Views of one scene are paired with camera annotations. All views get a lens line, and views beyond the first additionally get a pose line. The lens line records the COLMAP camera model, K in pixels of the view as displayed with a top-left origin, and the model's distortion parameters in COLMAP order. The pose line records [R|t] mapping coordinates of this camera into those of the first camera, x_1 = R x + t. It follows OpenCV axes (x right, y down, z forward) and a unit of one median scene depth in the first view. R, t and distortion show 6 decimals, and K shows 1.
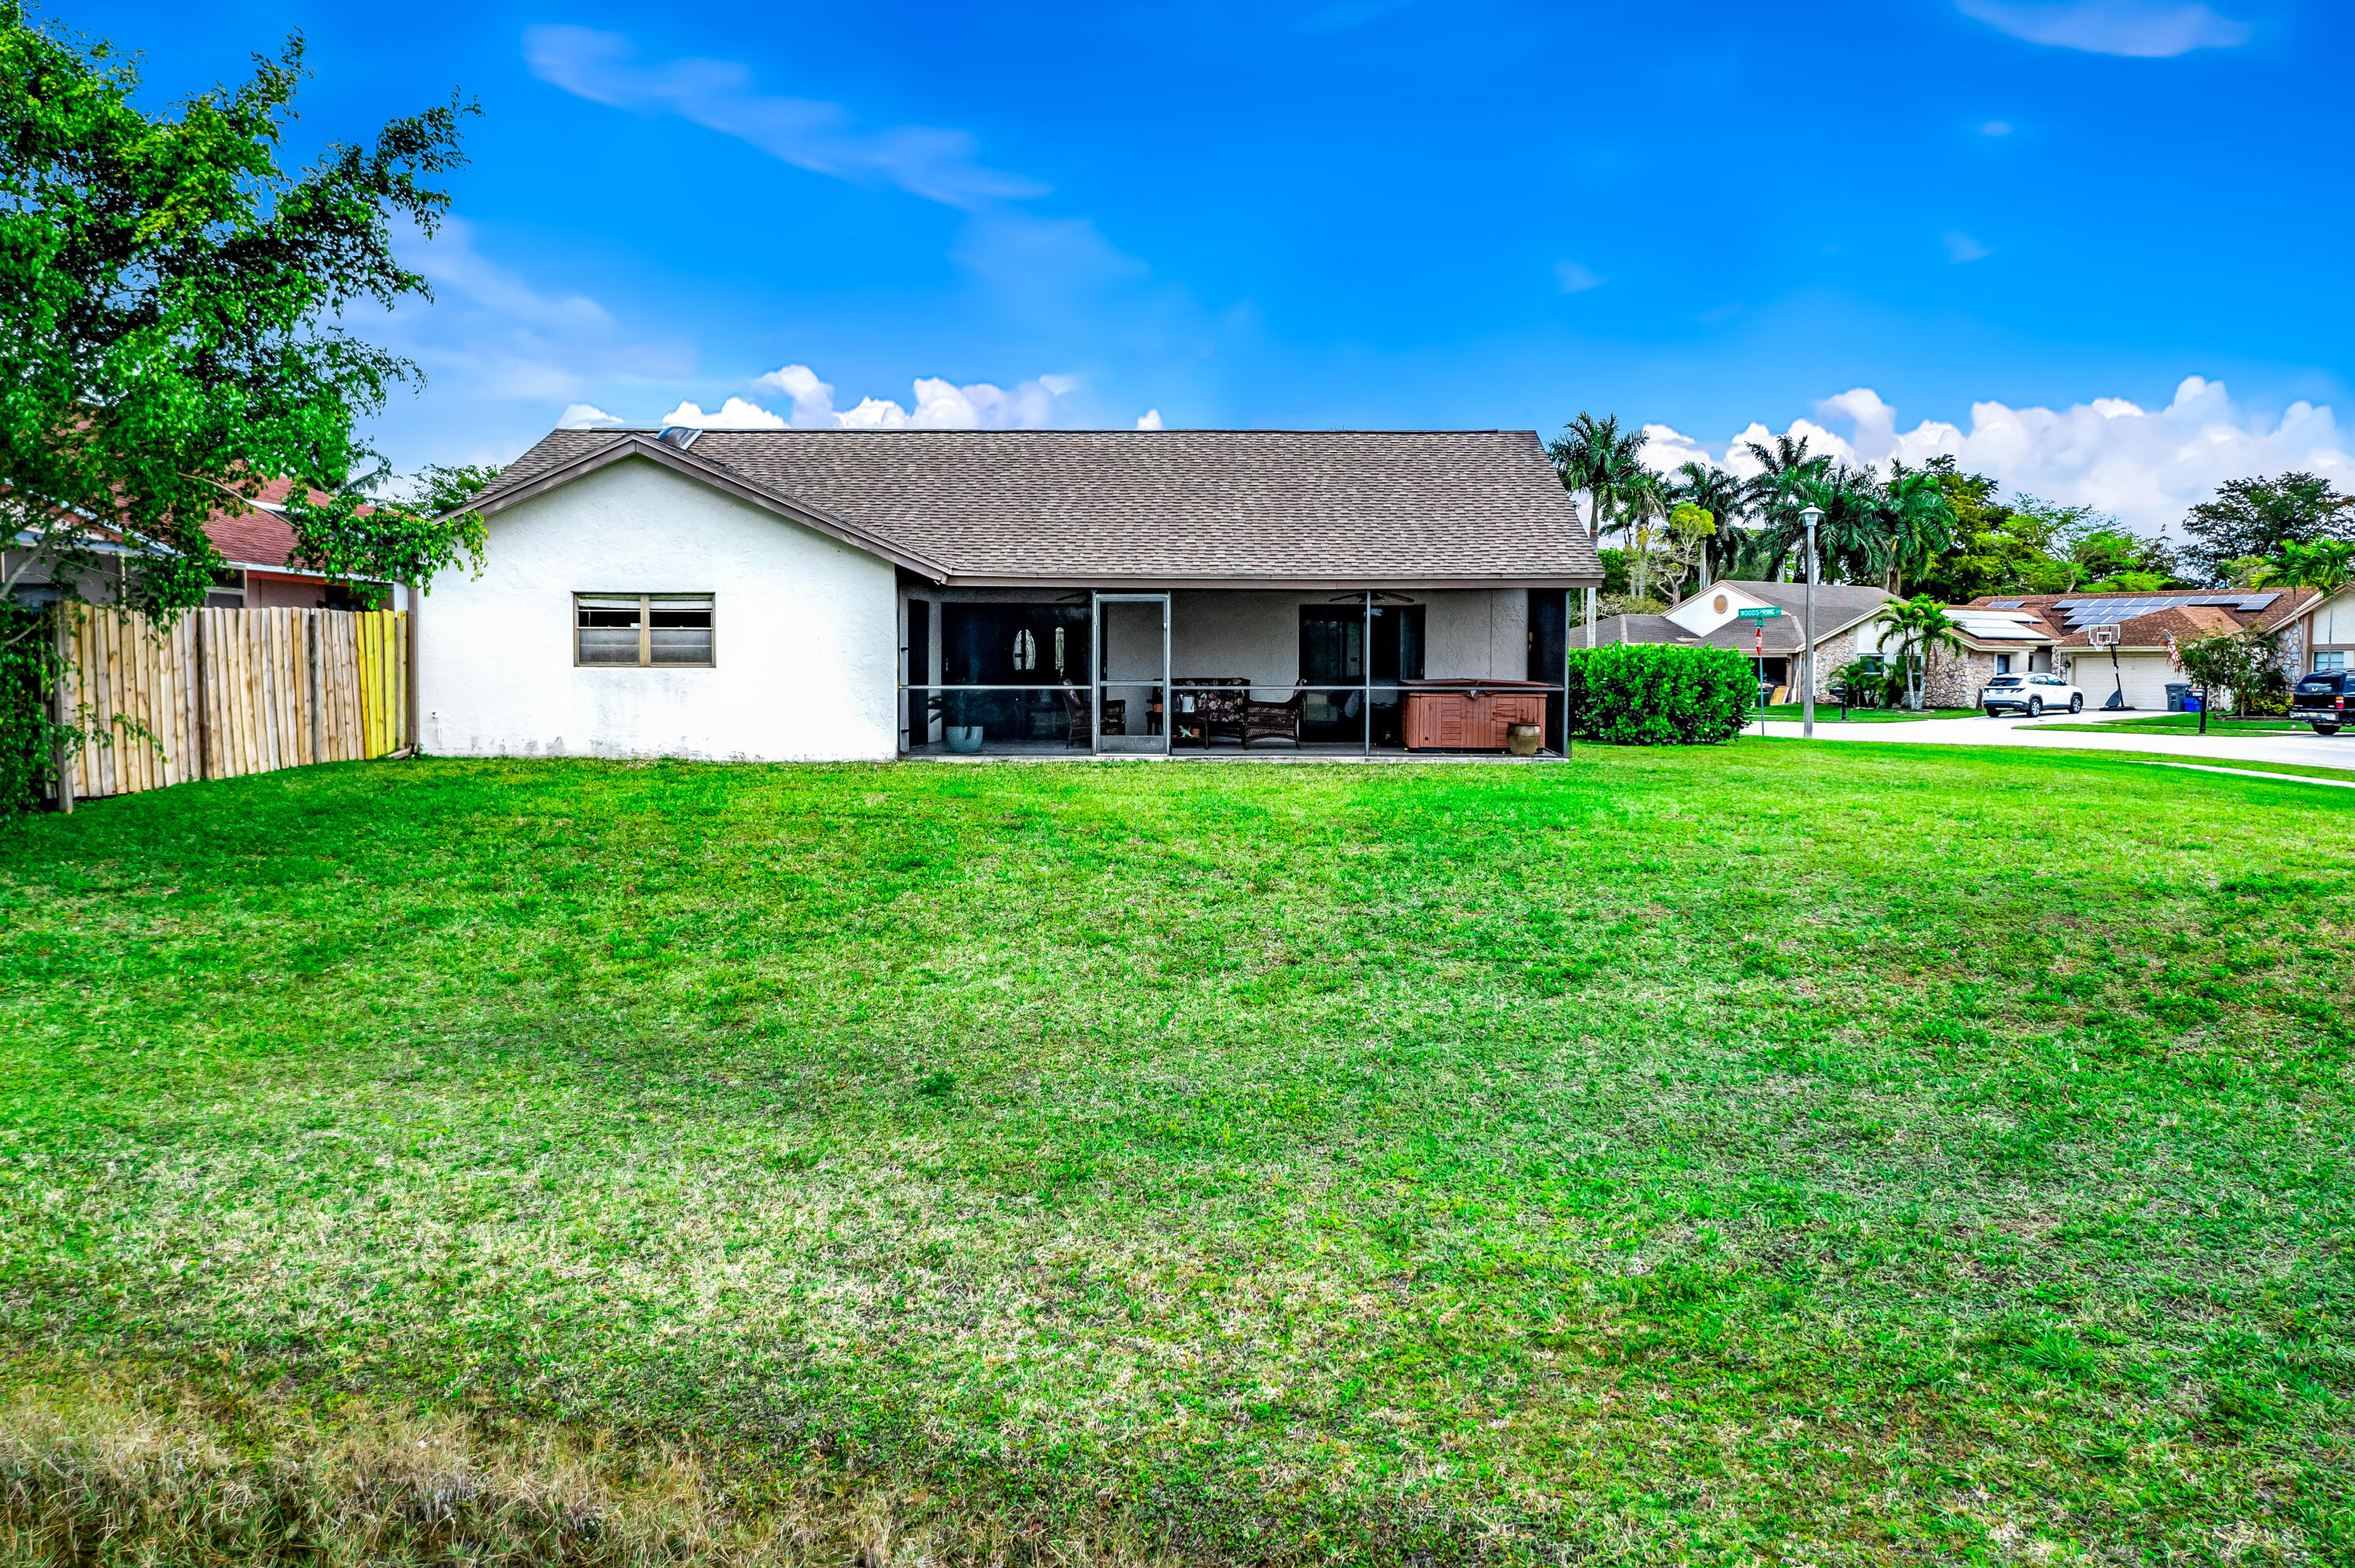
lens RADIAL K [[1843.3, 0, 1180.5], [0, 1843.3, 778.0], [0, 0, 1]] dist [-0.017363, 0.004408]
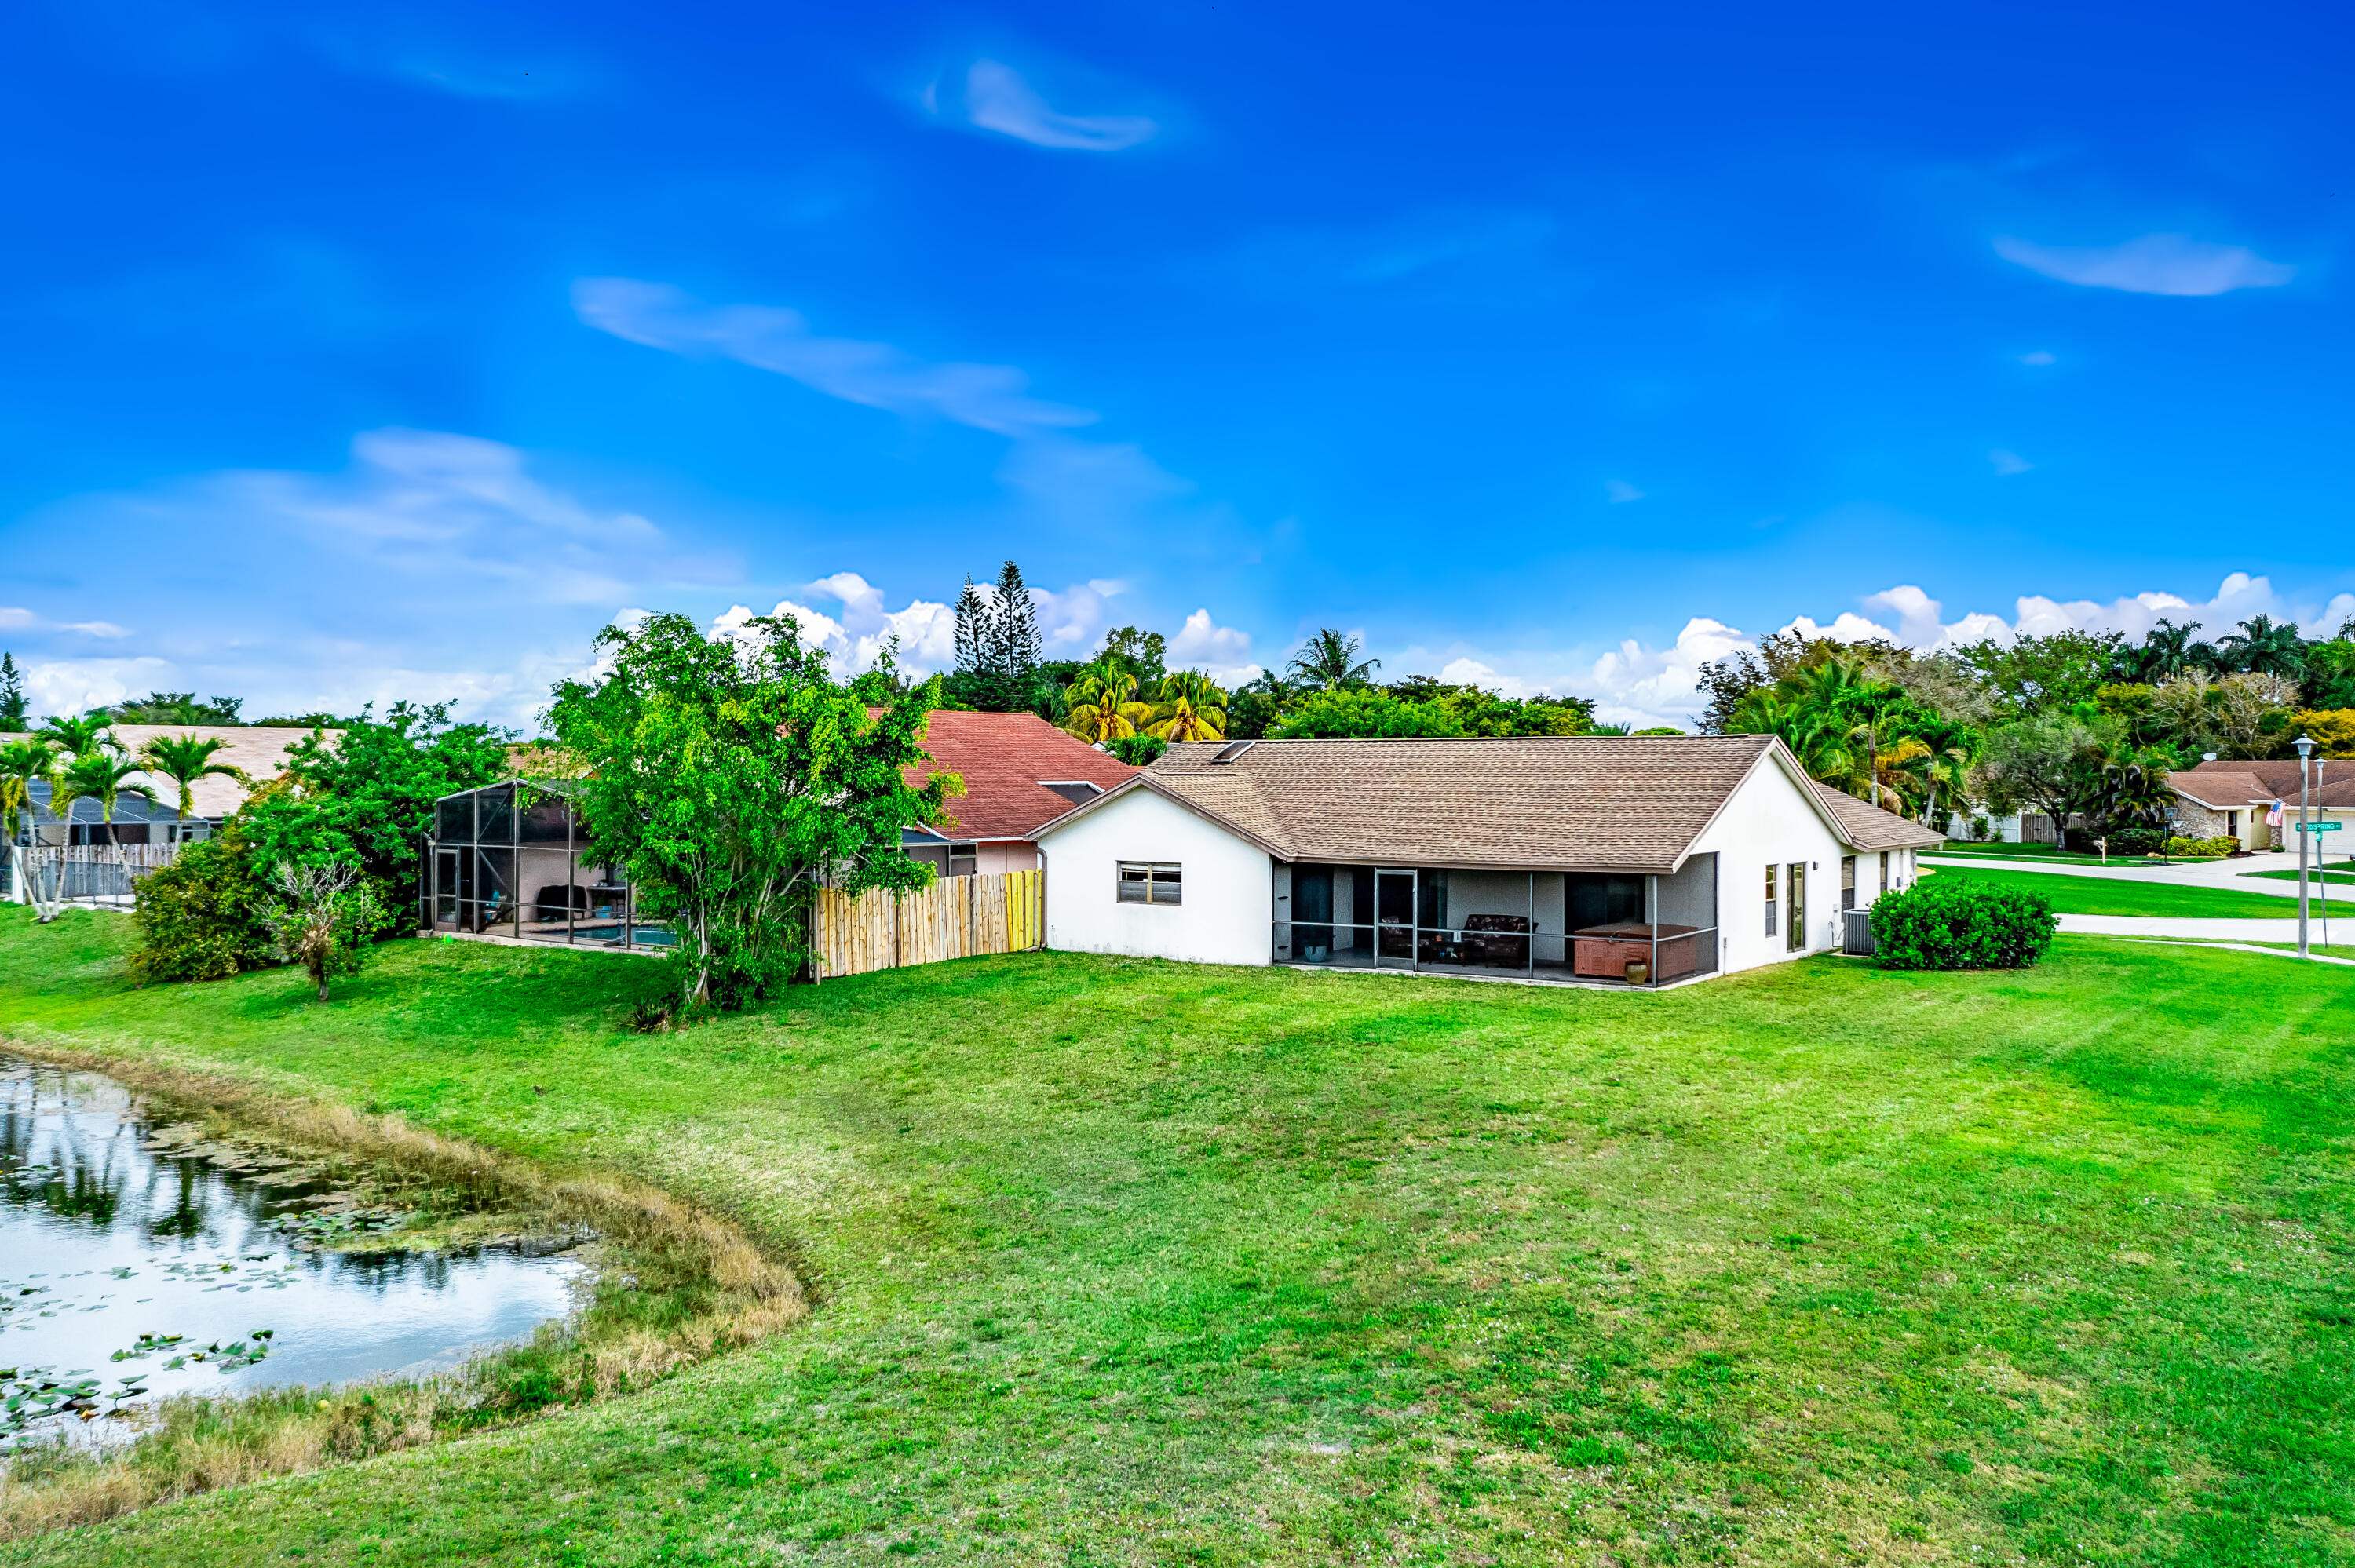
lens RADIAL K [[1843.3, 0, 1175.7], [0, 1843.3, 782.5], [0, 0, 1]] dist [-0.017363, 0.004408]
pose [[0.833820, -0.003502, -0.552025, 0.769289], [-0.029101, 0.998311, -0.050289, -0.098373], [0.551268, 0.057997, 0.832310, -0.491614]]
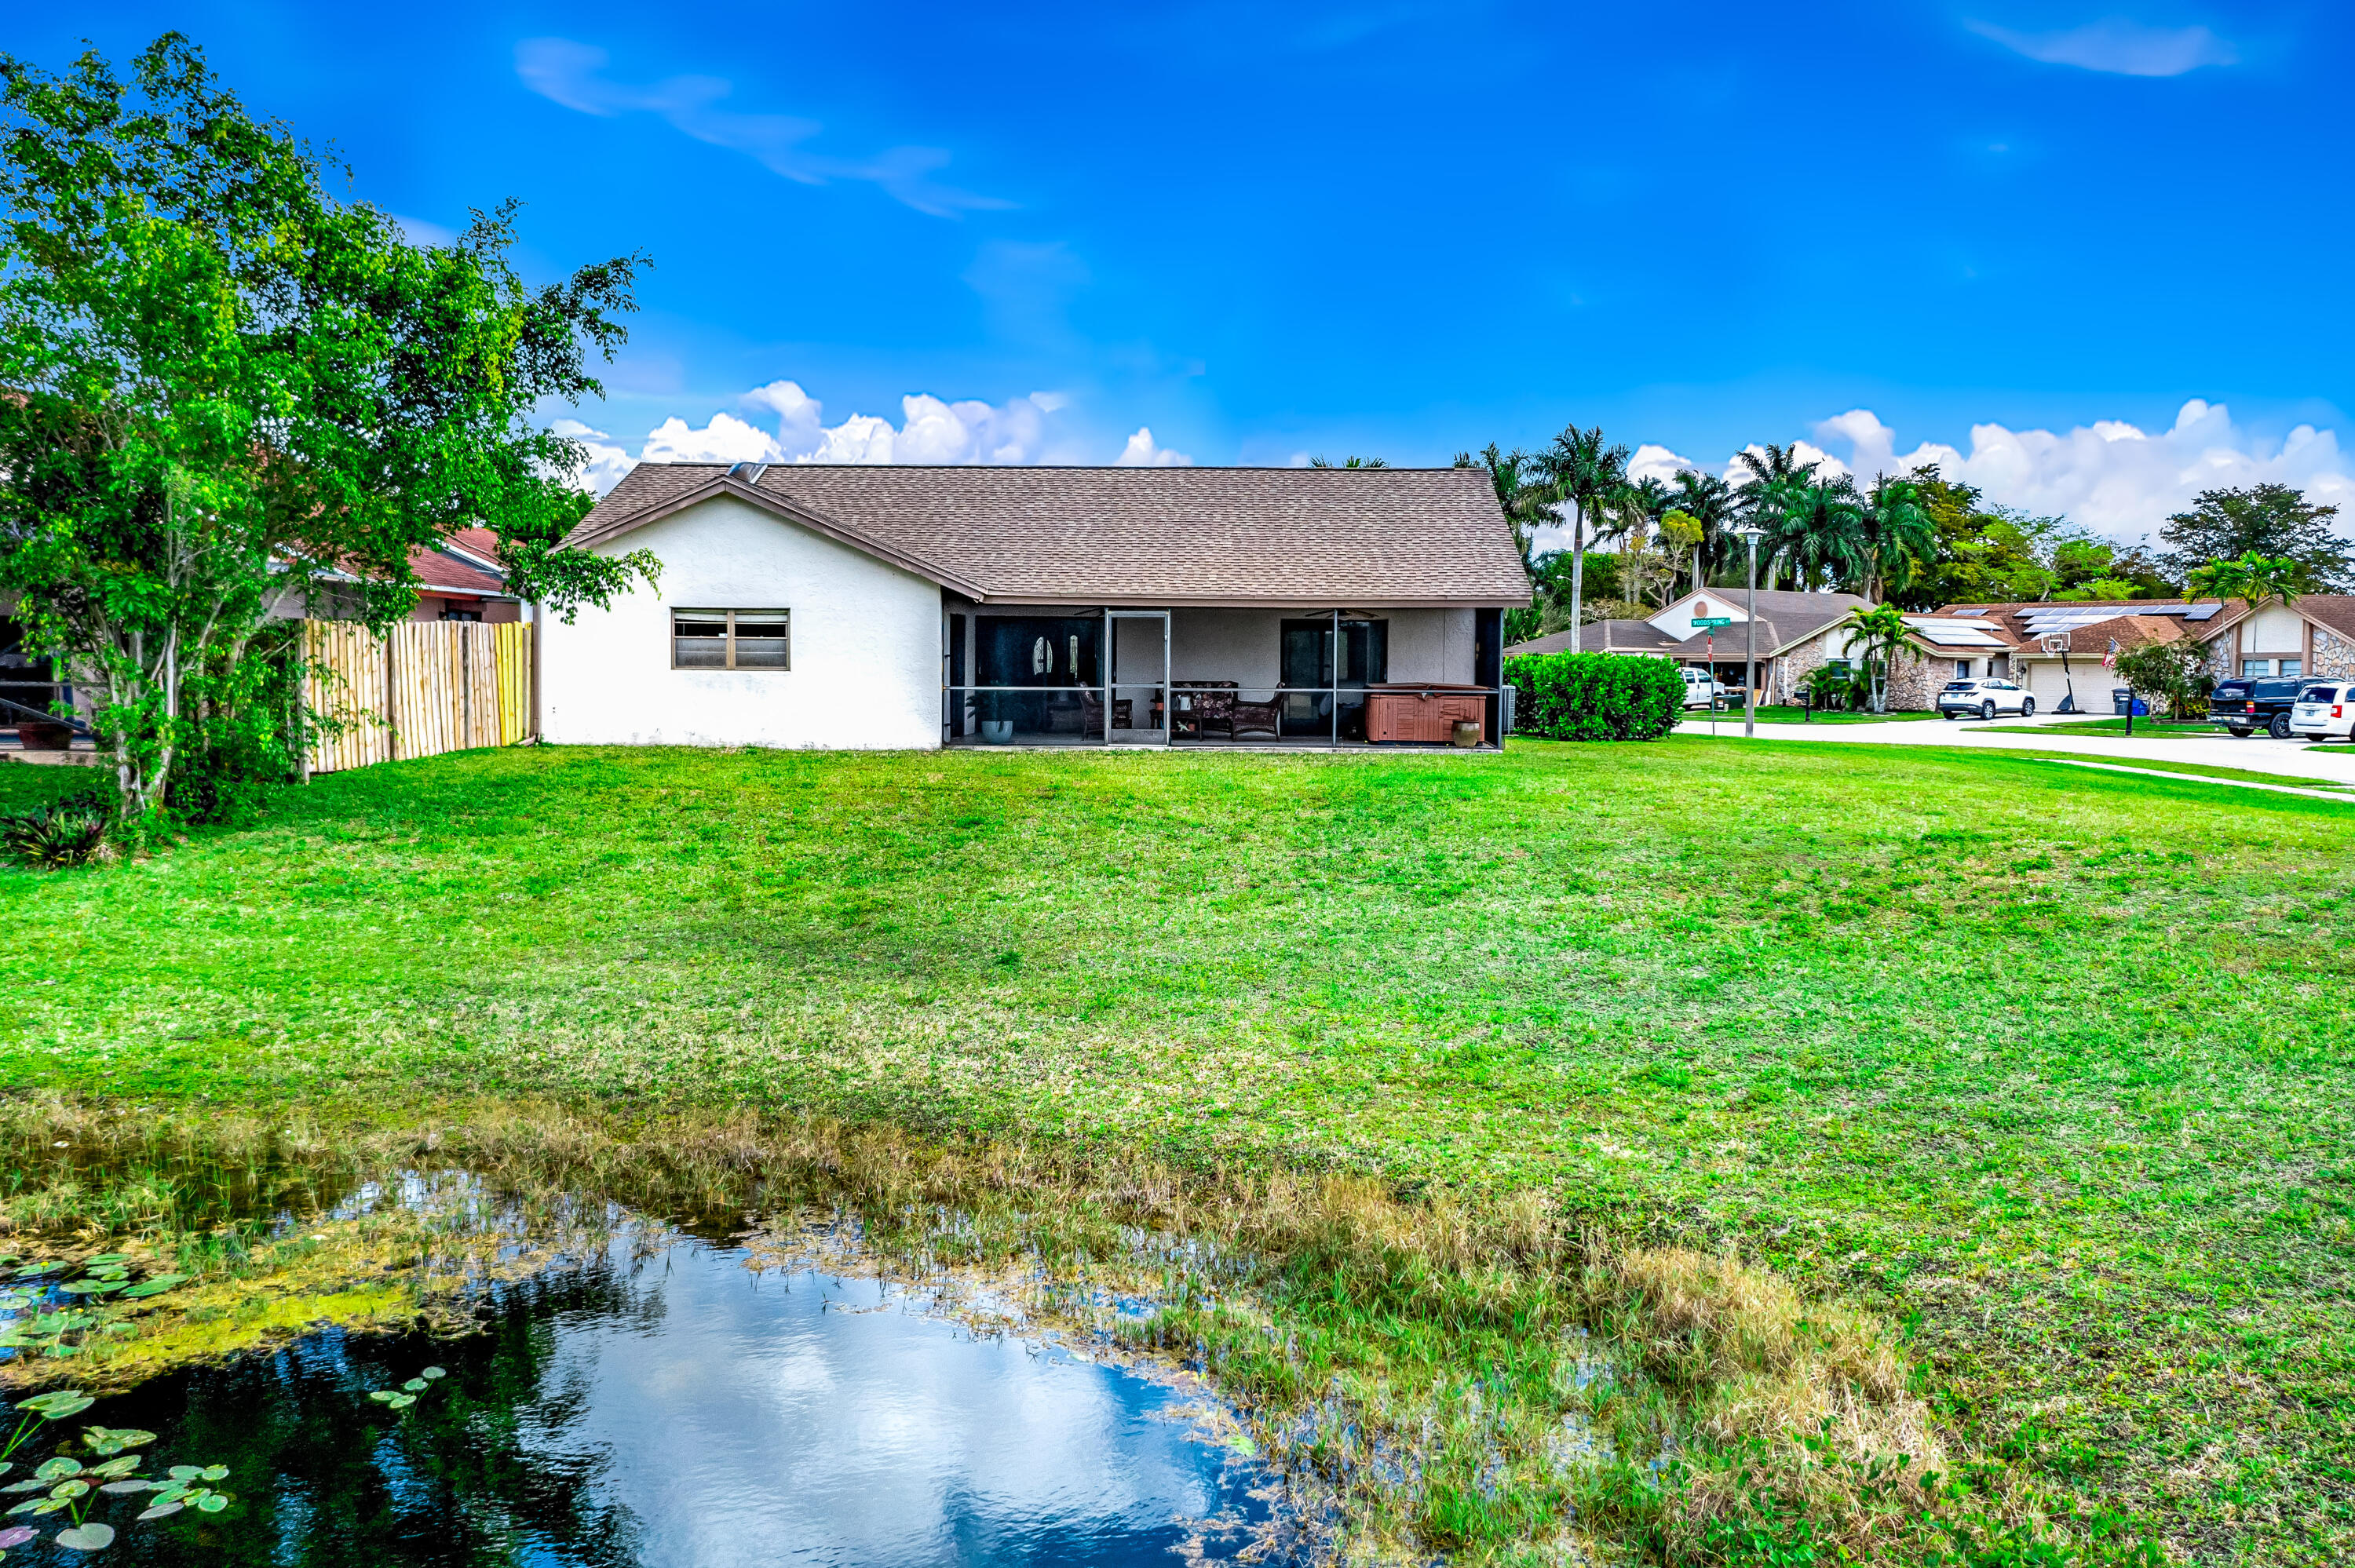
lens RADIAL K [[1843.3, 0, 1171.0], [0, 1843.3, 788.3], [0, 0, 1]] dist [-0.017363, 0.004408]
pose [[0.999967, 0.004735, -0.006534, 0.003538], [-0.004699, 0.999974, 0.005559, 0.009378], [0.006560, -0.005528, 0.999963, -0.216822]]
